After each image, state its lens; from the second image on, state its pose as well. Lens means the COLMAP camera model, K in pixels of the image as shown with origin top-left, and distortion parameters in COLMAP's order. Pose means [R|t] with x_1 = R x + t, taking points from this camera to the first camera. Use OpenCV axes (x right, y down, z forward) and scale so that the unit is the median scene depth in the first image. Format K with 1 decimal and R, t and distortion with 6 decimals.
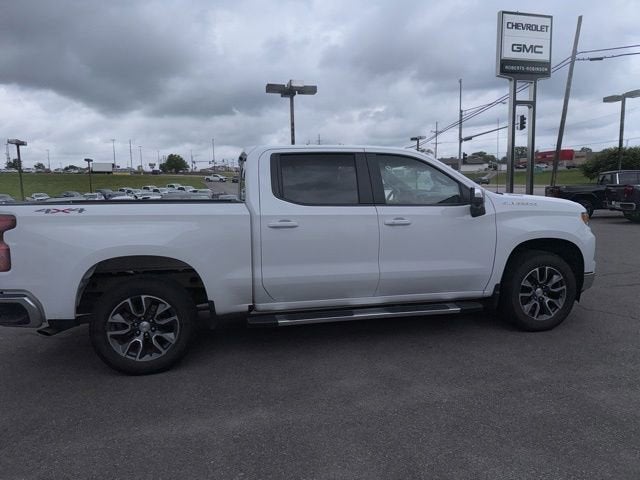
lens RADIAL K [[457.2, 0, 328.9], [0, 457.2, 244.9], [0, 0, 1]] dist [0.035054, -0.042268]
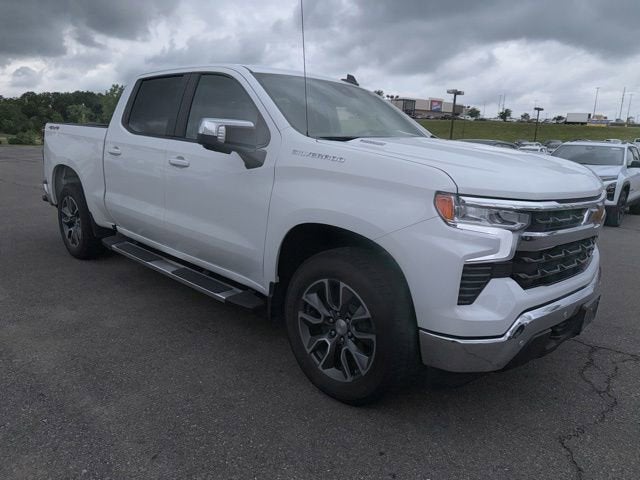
lens RADIAL K [[457.2, 0, 325.6], [0, 457.2, 233.7], [0, 0, 1]] dist [0.035054, -0.042268]
pose [[0.552846, 0.217385, -0.804429, 0.167865], [-0.154006, 0.975397, 0.157746, -0.016393], [0.818929, 0.036678, 0.572722, 0.134240]]
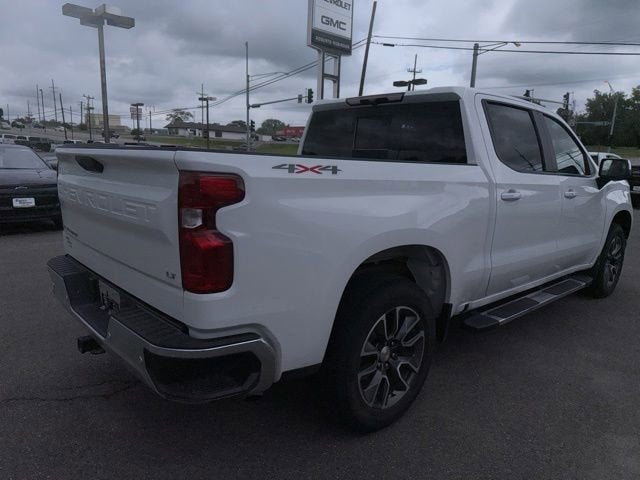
lens RADIAL K [[457.2, 0, 327.0], [0, 457.2, 250.9], [0, 0, 1]] dist [0.035054, -0.042268]
pose [[0.865317, -0.051535, 0.498569, -0.126407], [0.010272, 0.996315, 0.085156, -0.003615], [-0.501120, -0.068565, 0.862657, 0.079814]]
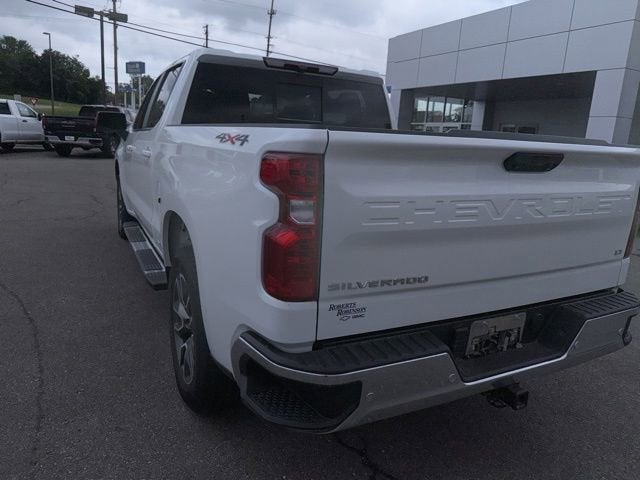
lens RADIAL K [[459.2, 0, 326.8], [0, 459.2, 237.2], [0, 0, 1]] dist [0.025299, -0.028628]
pose [[-0.256296, -0.207876, 0.943981, -0.179737], [0.066918, 0.970442, 0.231872, -0.020563], [-0.964279, 0.122597, -0.234810, 0.229587]]
